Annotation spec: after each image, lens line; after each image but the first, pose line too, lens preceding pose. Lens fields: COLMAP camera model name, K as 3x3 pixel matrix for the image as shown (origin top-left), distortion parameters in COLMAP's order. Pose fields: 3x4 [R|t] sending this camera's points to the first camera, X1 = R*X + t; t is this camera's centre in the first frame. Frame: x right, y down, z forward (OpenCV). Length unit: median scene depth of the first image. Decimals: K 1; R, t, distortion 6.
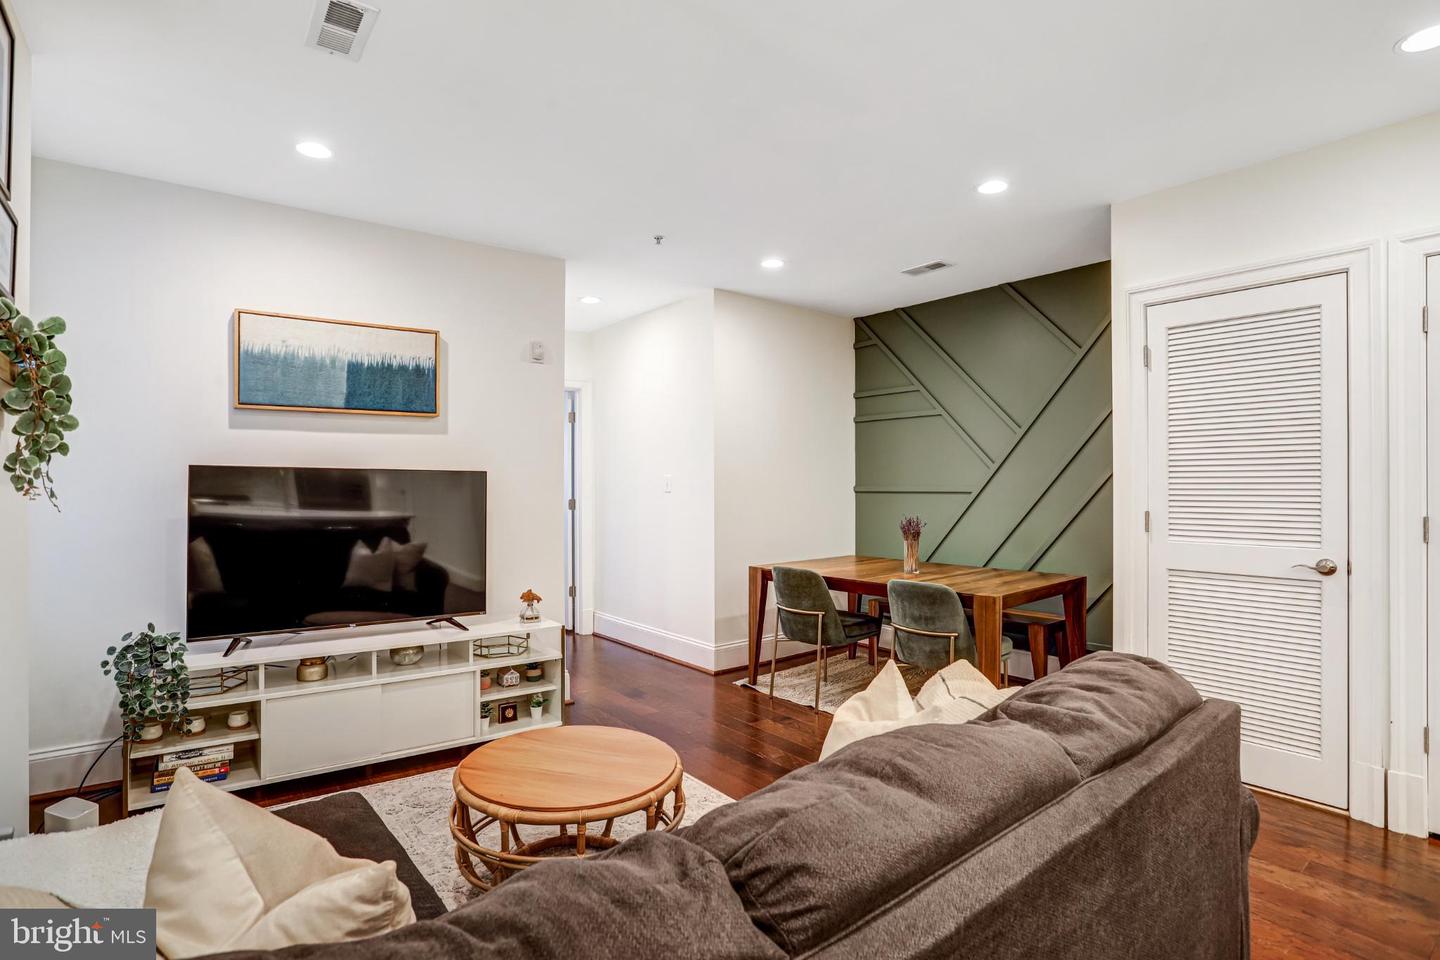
lens RADIAL K [[728.9, 0, 728.8], [0, 728.9, 478.2], [0, 0, 1]] dist [-0.055270, 0.026528]
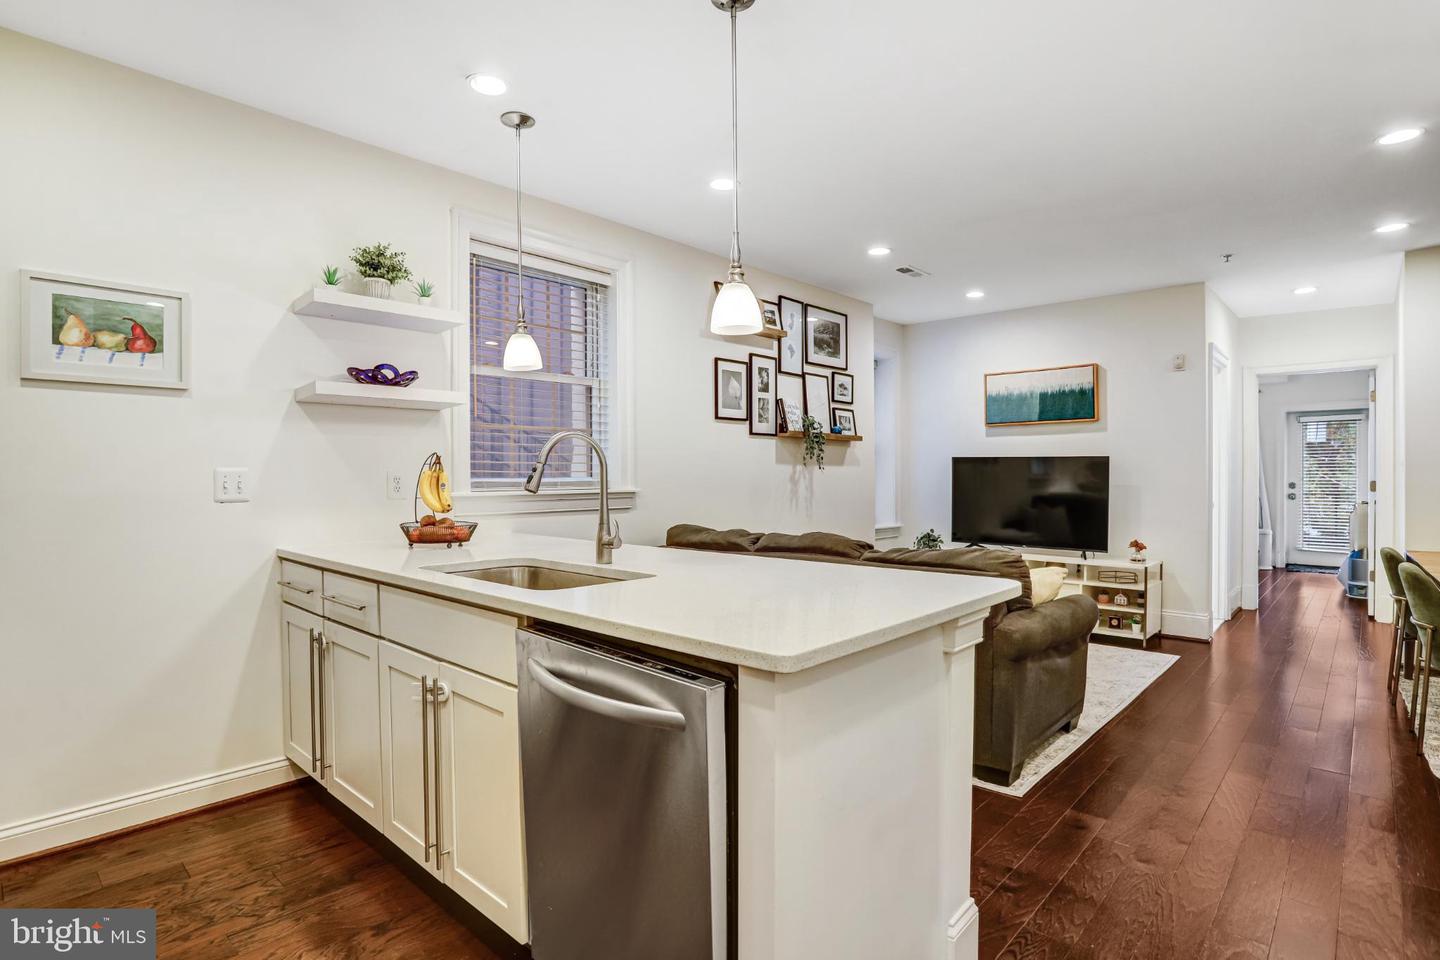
lens RADIAL K [[761.0, 0, 719.1], [0, 761.0, 466.7], [0, 0, 1]] dist [-0.074812, 0.042650]
pose [[0.172626, -0.009956, -0.984937, 1.018569], [0.011033, 0.999906, -0.008174, 0.015324], [0.984926, -0.009455, 0.172719, -0.040017]]
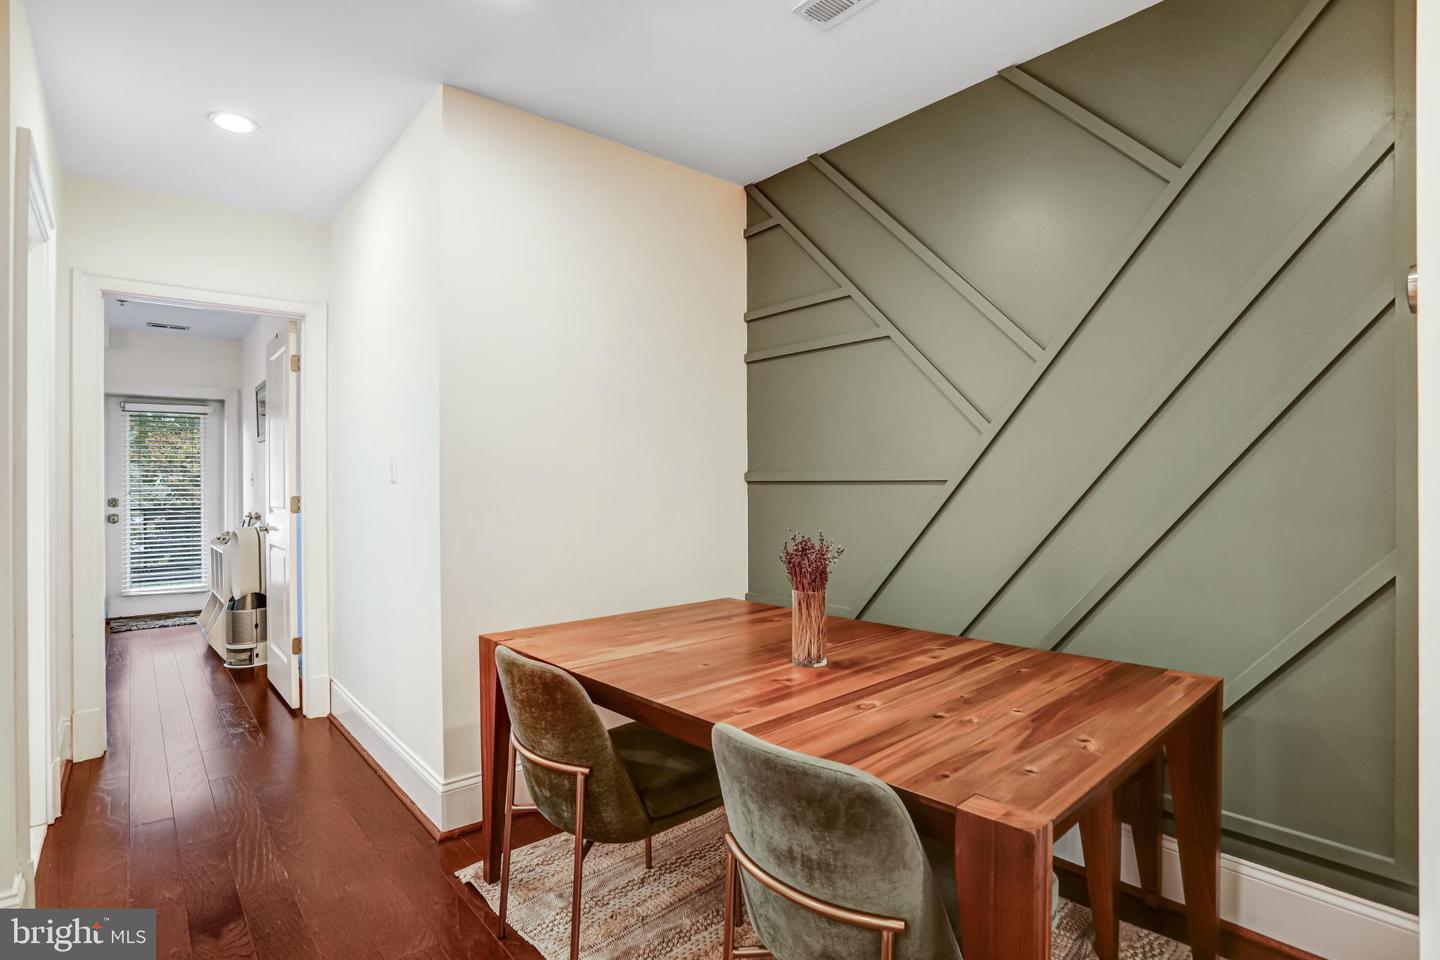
lens RADIAL K [[735.0, 0, 720.0], [0, 735.0, 480.0], [0, 0, 1]] dist [-0.077189, 0.043310]
pose [[0.999619, -0.002007, 0.027545, 0.215889], [0.001835, 0.999979, 0.006277, 0.020932], [-0.027557, -0.006224, 0.999601, 0.655256]]
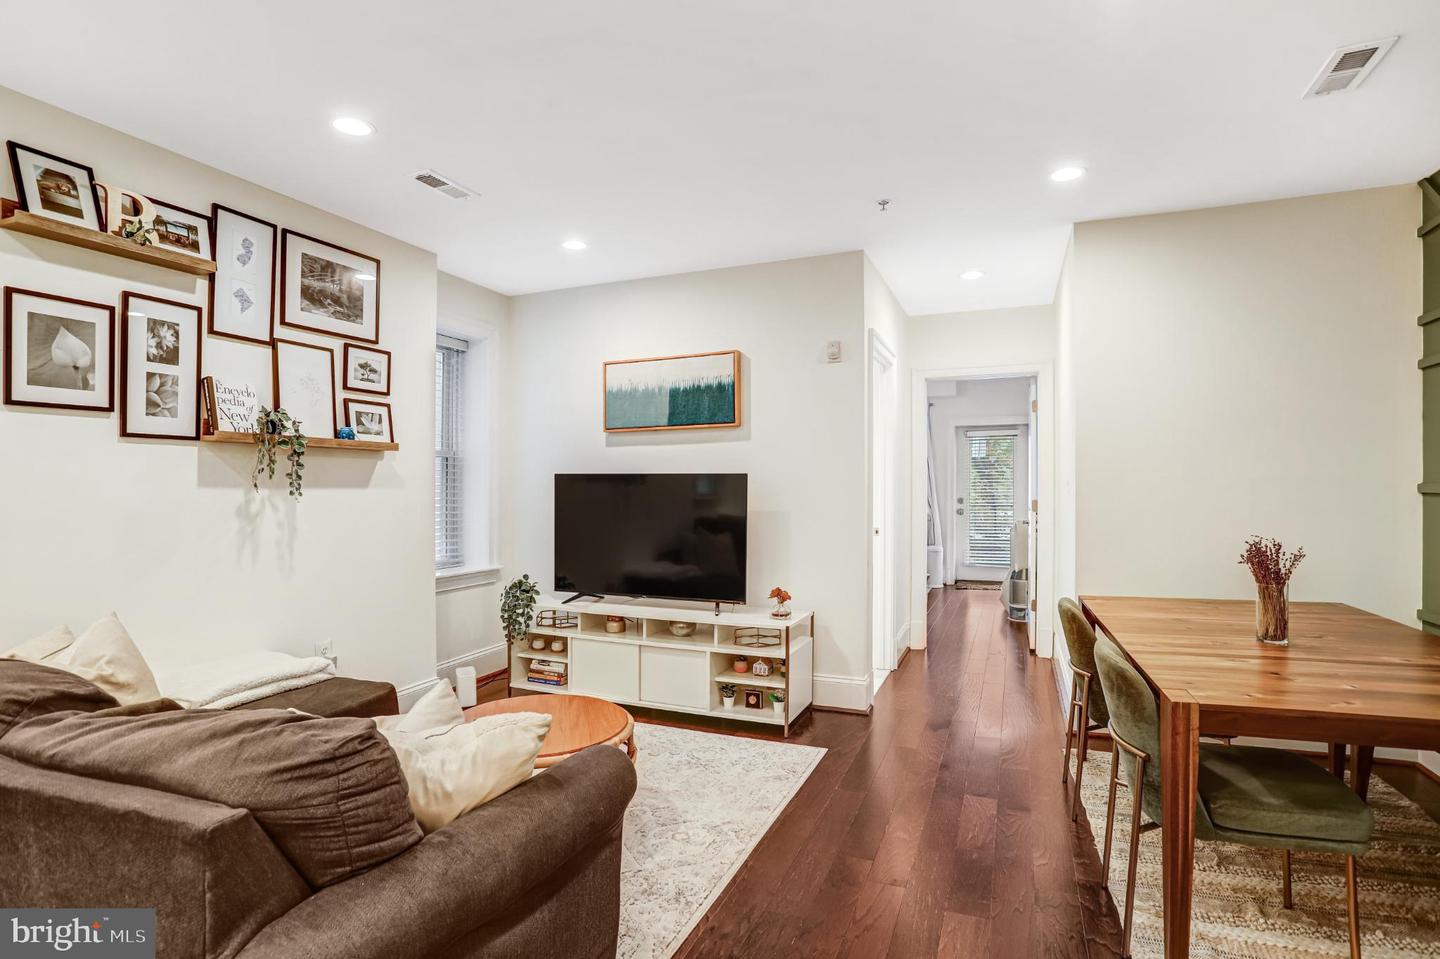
lens RADIAL K [[735.0, 0, 720.0], [0, 735.0, 479.5], [0, 0, 1]] dist [-0.077189, 0.043310]
pose [[0.491758, -0.008996, -0.870686, 0.602383], [0.015167, 0.999883, -0.001764, 0.000810], [0.870600, -0.012338, 0.491837, 0.421995]]
